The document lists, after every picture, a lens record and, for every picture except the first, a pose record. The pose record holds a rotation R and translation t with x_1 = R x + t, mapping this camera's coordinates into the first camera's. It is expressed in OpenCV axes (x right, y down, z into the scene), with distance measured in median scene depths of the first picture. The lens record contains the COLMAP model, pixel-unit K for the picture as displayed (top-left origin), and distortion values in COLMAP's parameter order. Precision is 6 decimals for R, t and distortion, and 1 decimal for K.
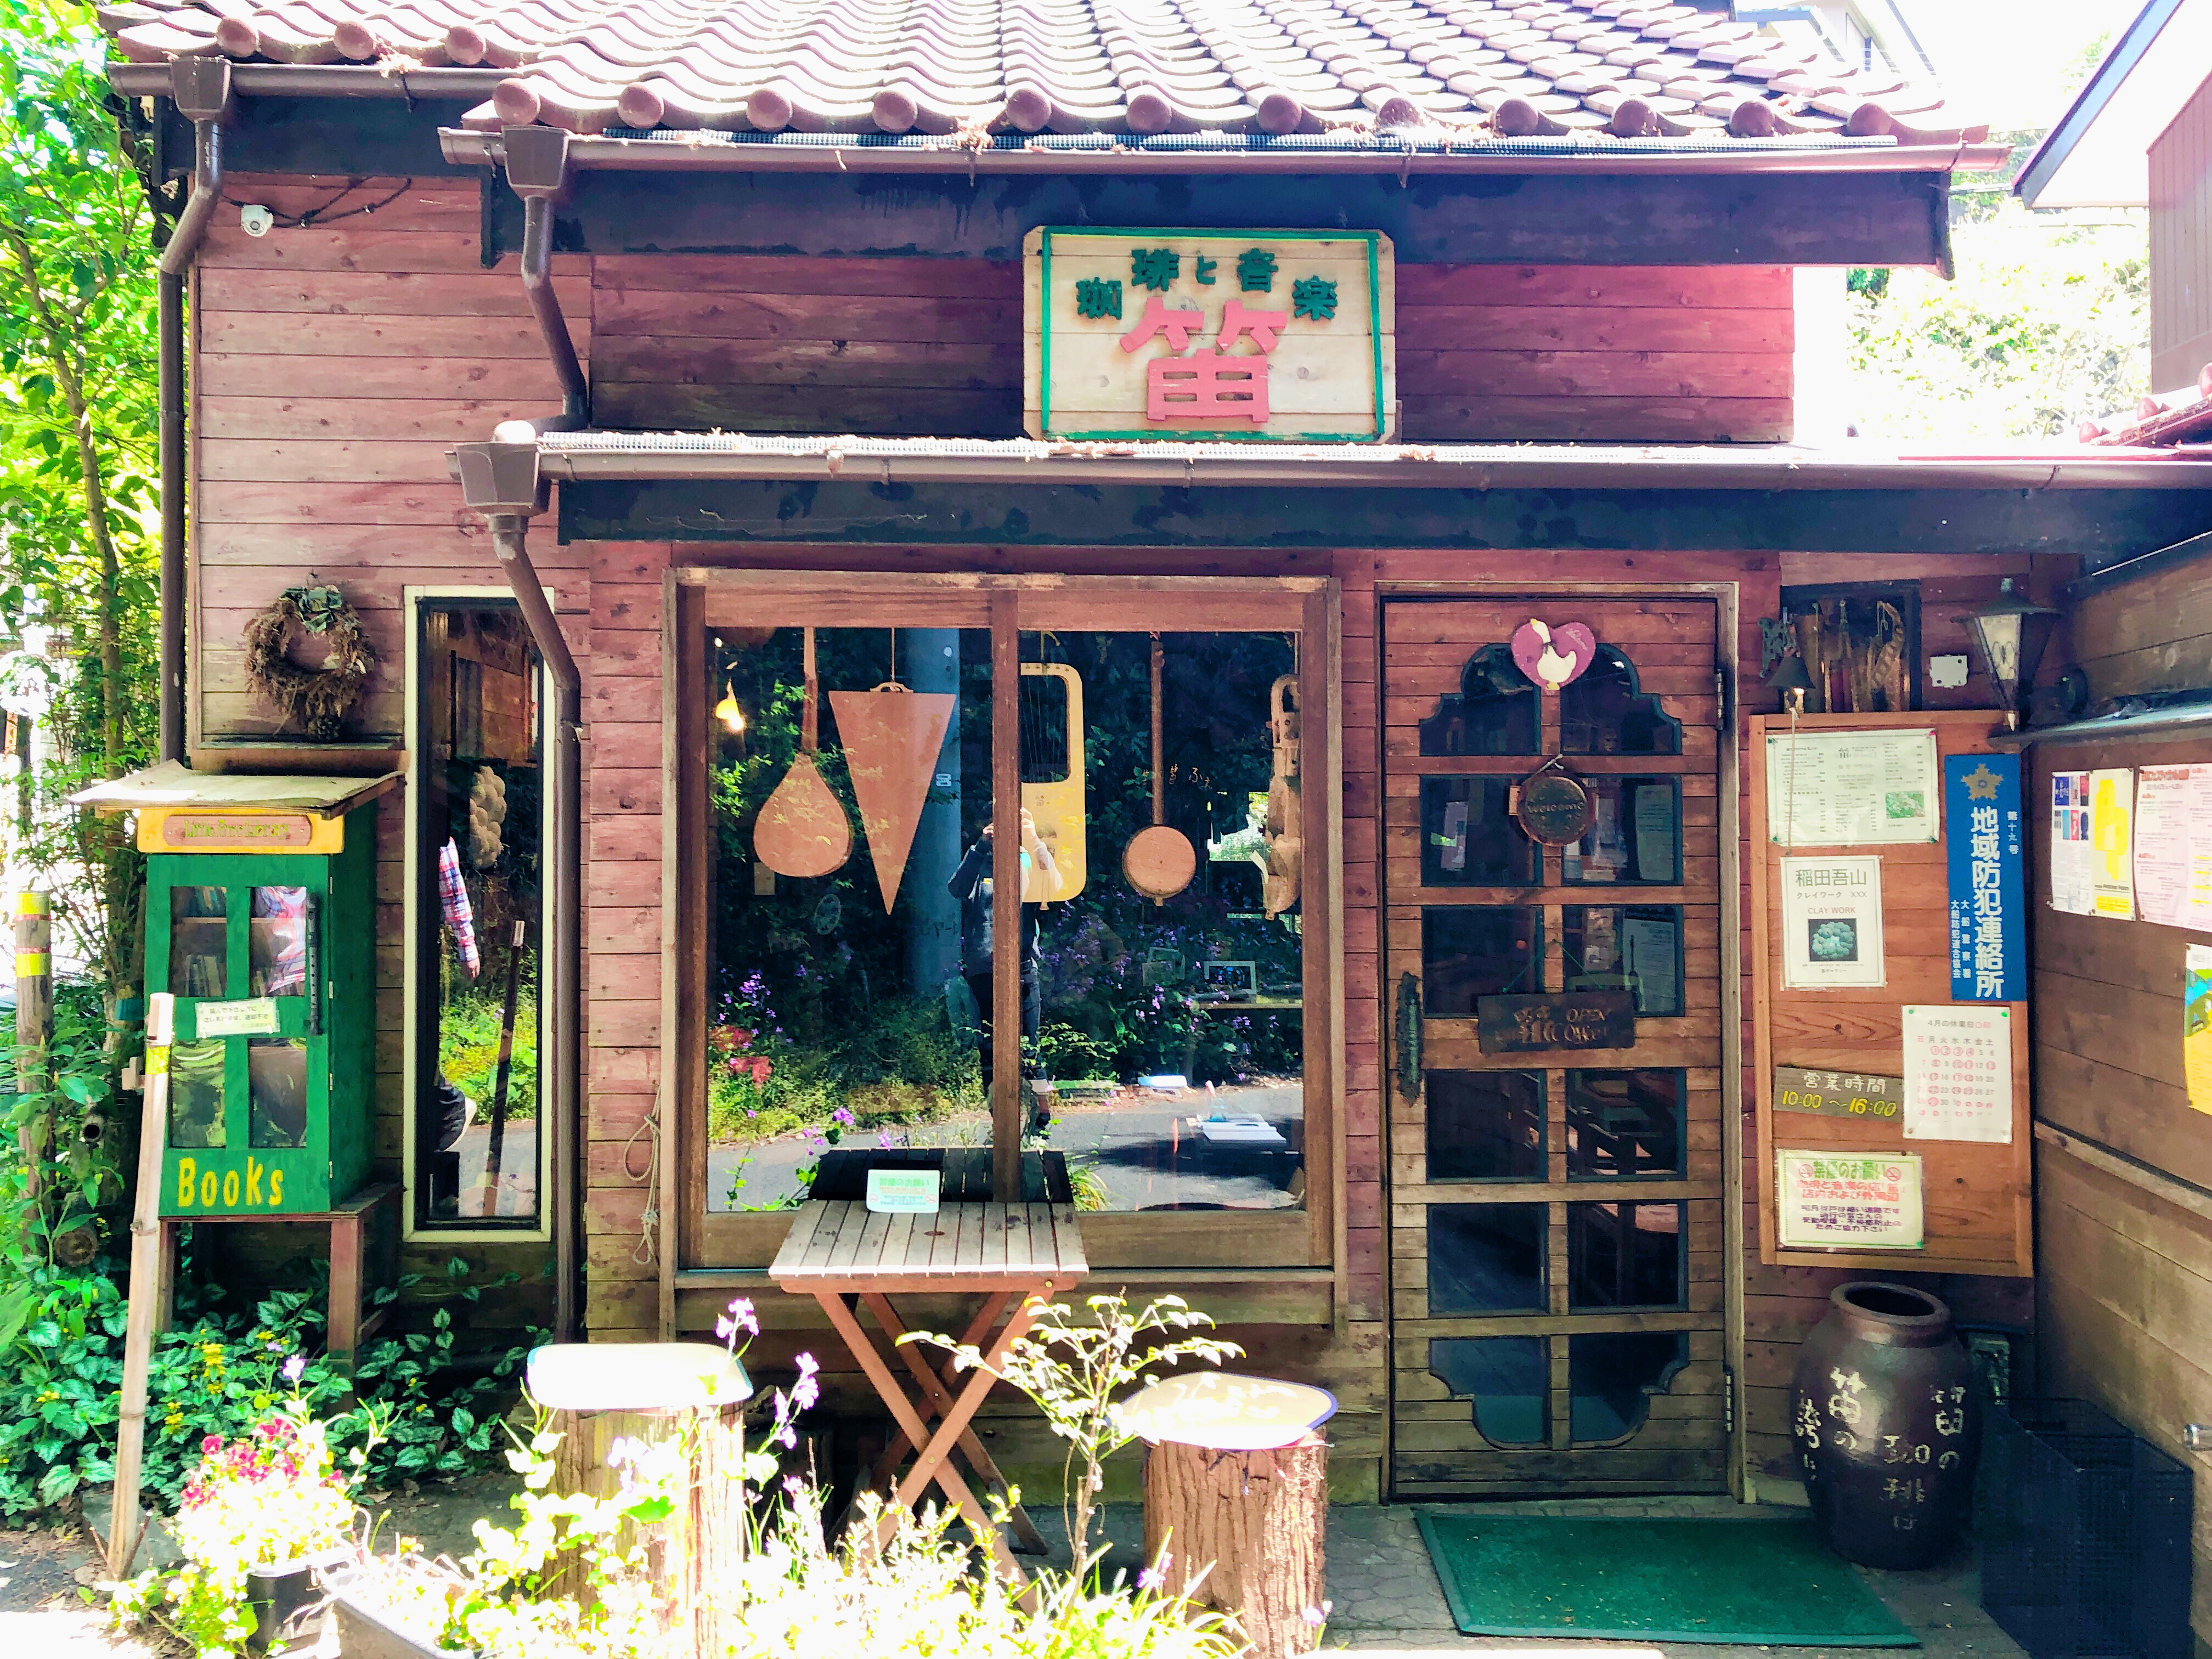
lens RADIAL K [[1803.7, 0, 1105.1], [0, 1803.7, 830.7], [0, 0, 1]] dist [0.040962, 0.002309]
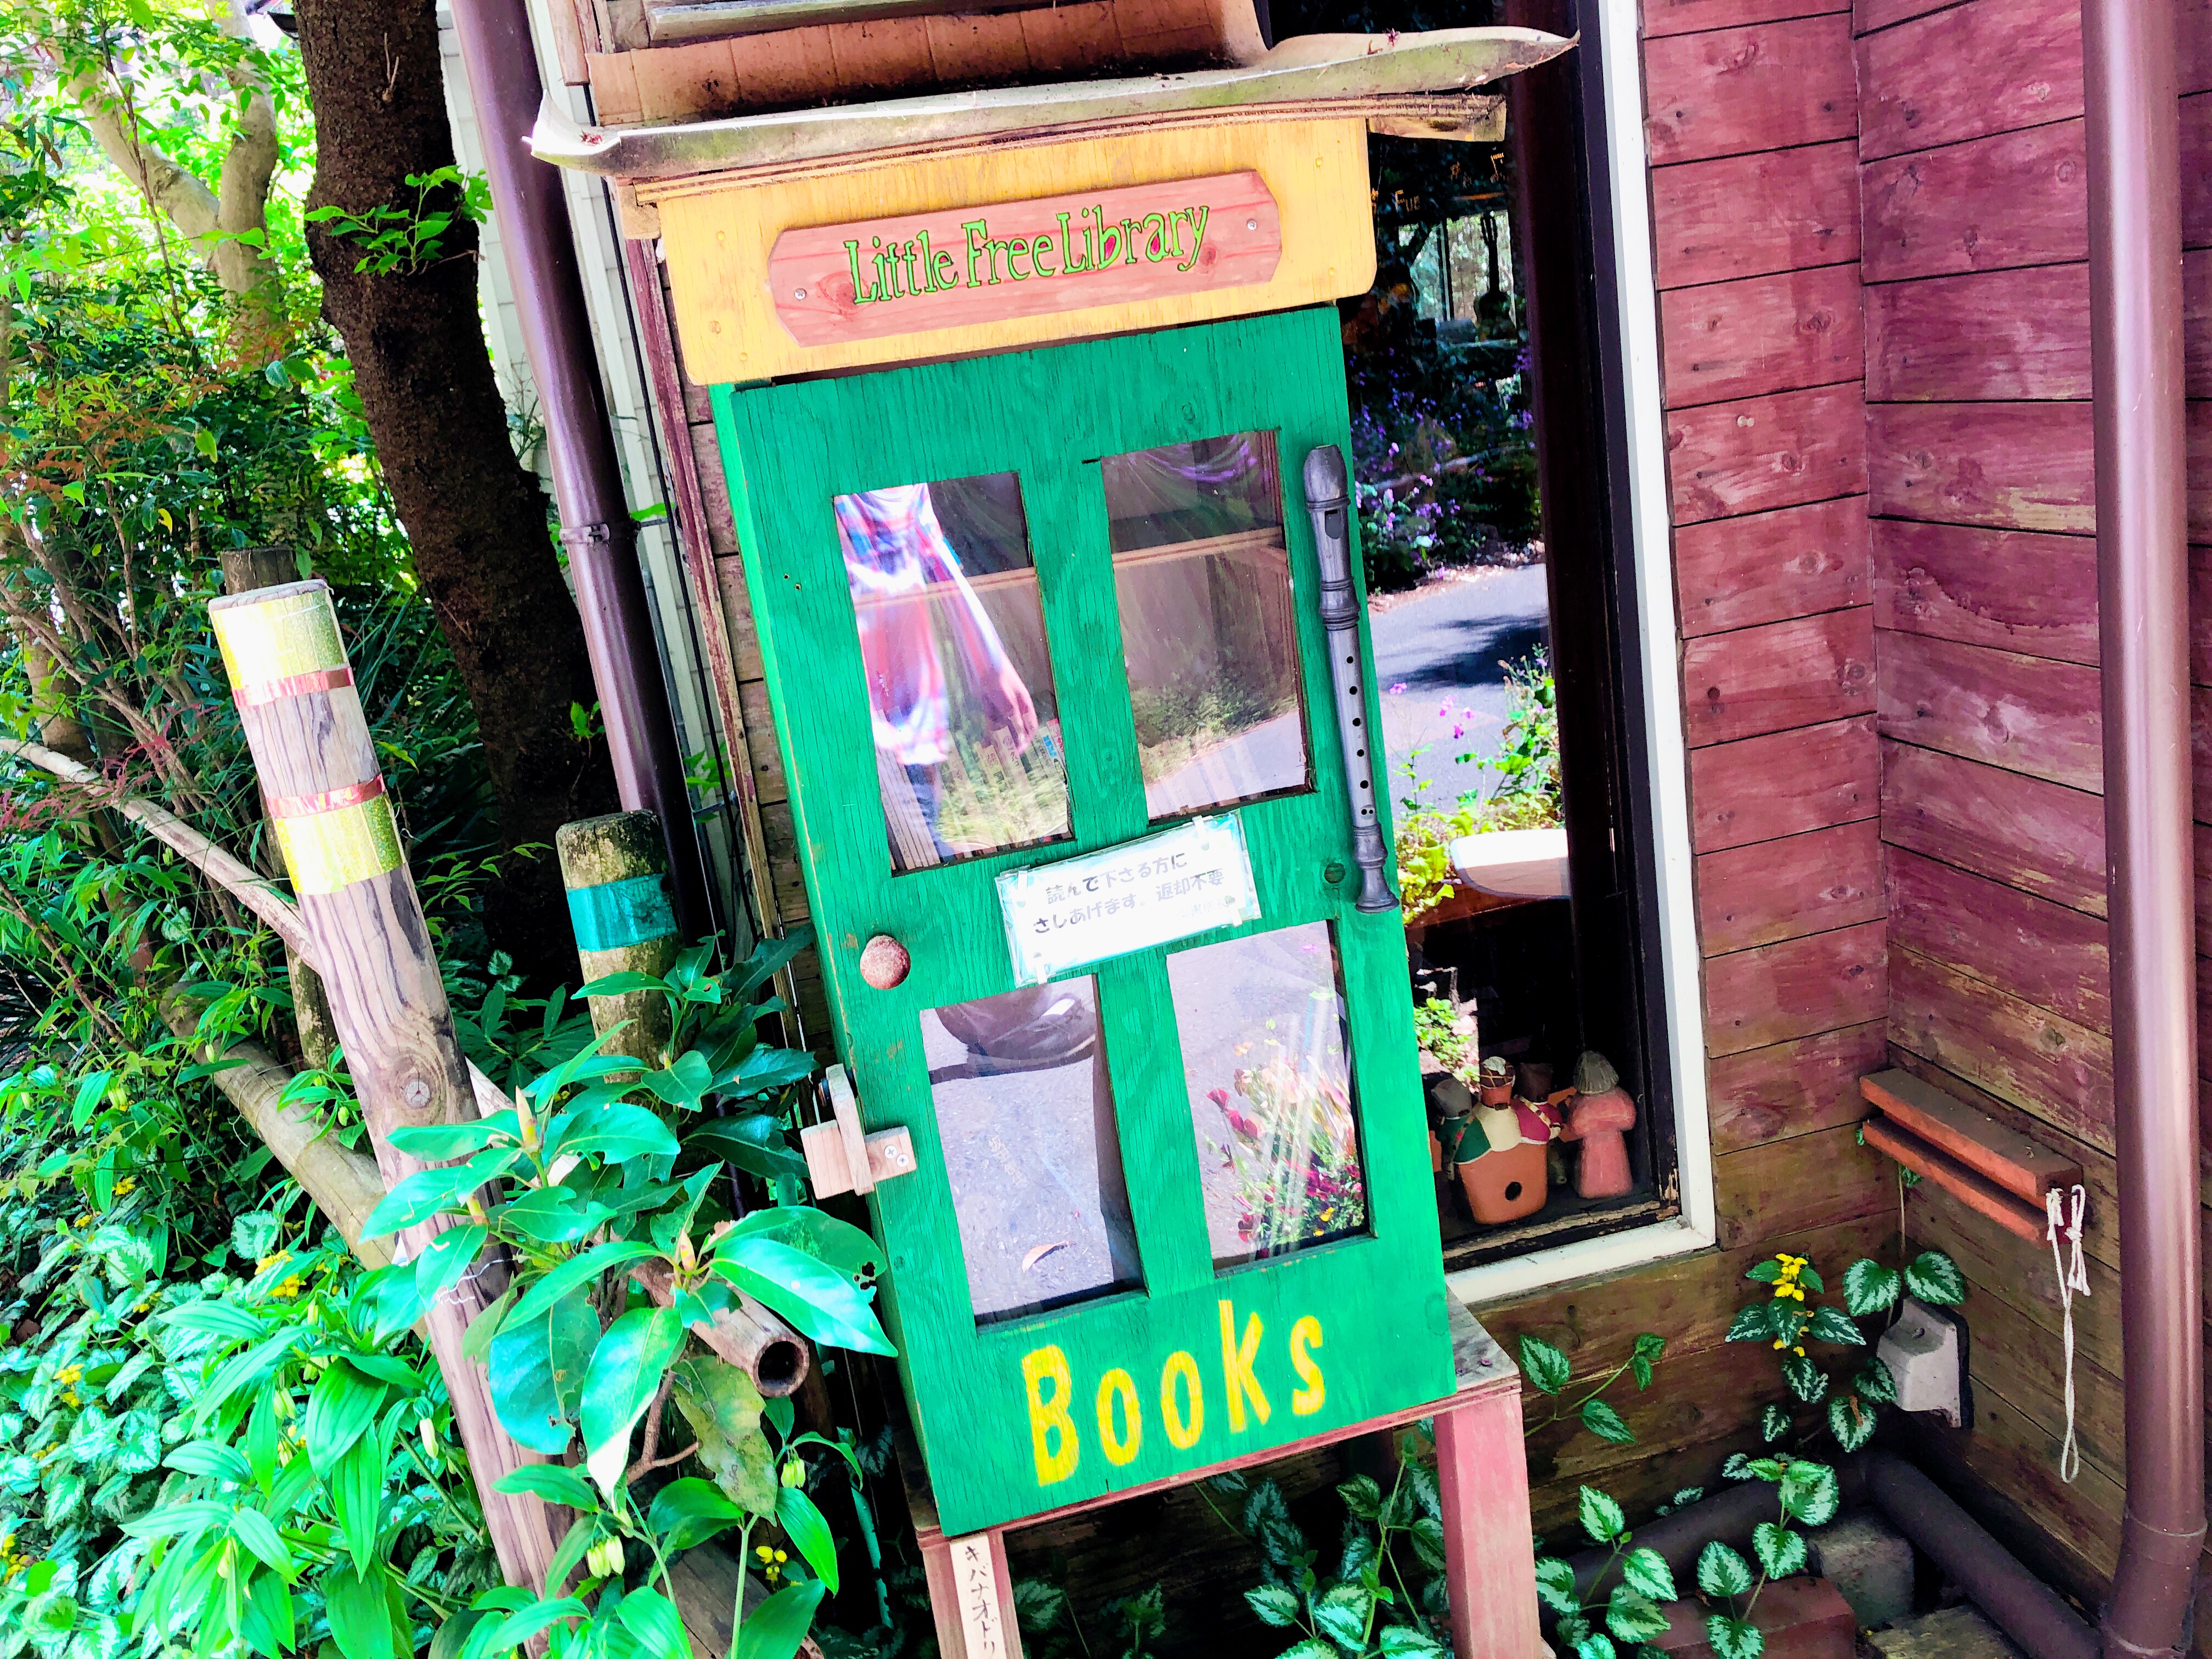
lens RADIAL K [[1803.7, 0, 1112.5], [0, 1803.7, 823.7], [0, 0, 1]] dist [0.040962, 0.002309]
pose [[0.970728, -0.180710, 0.158214, -0.523447], [0.137868, 0.958629, 0.249042, 0.015691], [-0.196673, -0.219940, 0.955482, 0.716622]]
